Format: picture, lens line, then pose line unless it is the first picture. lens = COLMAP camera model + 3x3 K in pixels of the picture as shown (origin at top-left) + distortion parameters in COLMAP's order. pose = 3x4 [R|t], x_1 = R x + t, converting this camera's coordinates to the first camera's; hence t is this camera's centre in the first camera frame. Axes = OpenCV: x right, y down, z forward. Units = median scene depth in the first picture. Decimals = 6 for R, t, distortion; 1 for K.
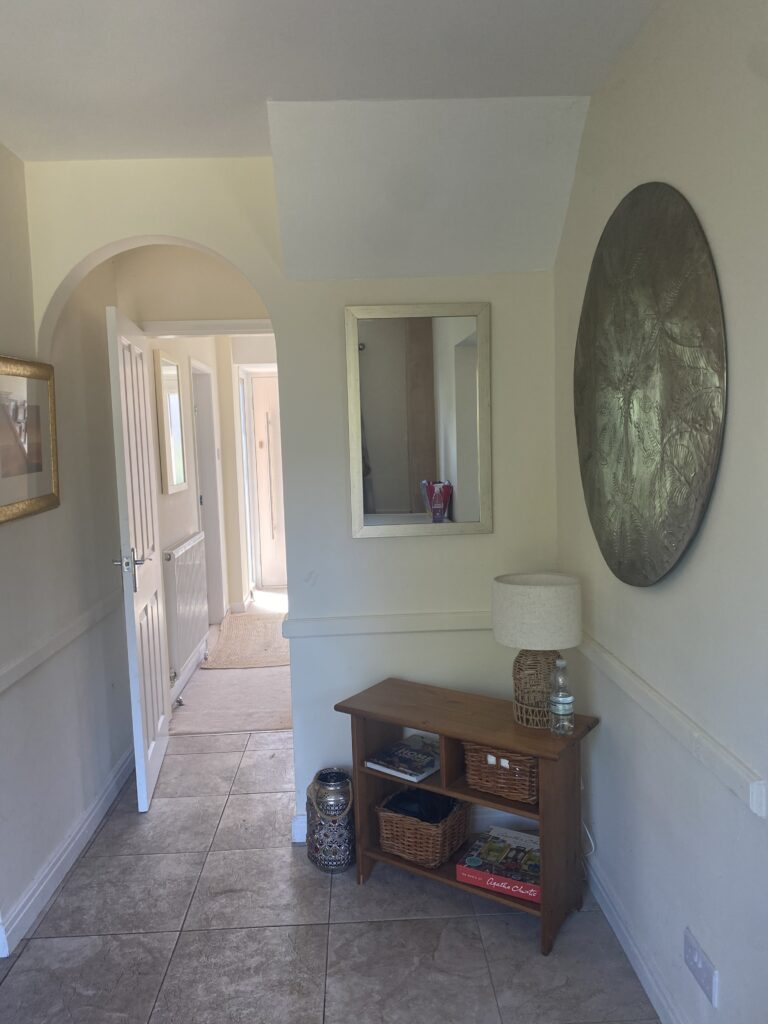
lens RADIAL K [[790.6, 0, 387.0], [0, 790.6, 511.6], [0, 0, 1]] dist [0.013444, -0.001356]
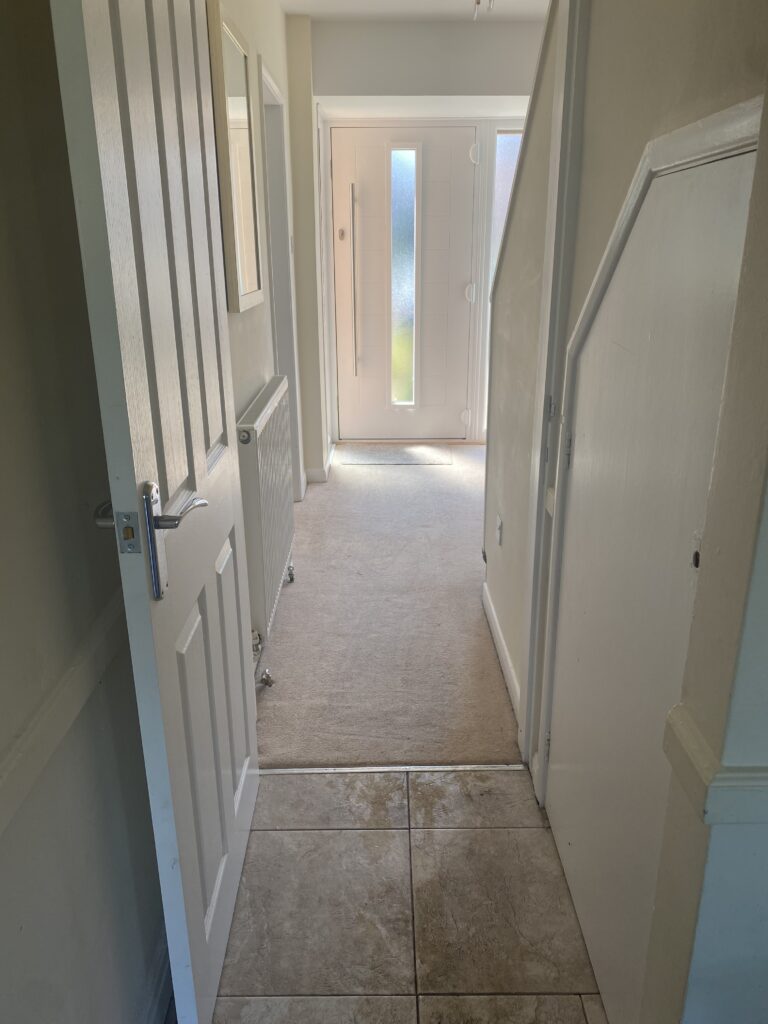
lens RADIAL K [[790.6, 0, 381.3], [0, 790.6, 515.1], [0, 0, 1]] dist [0.013444, -0.001356]
pose [[0.998967, 0.036030, -0.027694, -0.158497], [-0.028511, 0.971472, 0.235433, -0.017330], [0.035386, -0.234400, 0.971496, 0.446849]]
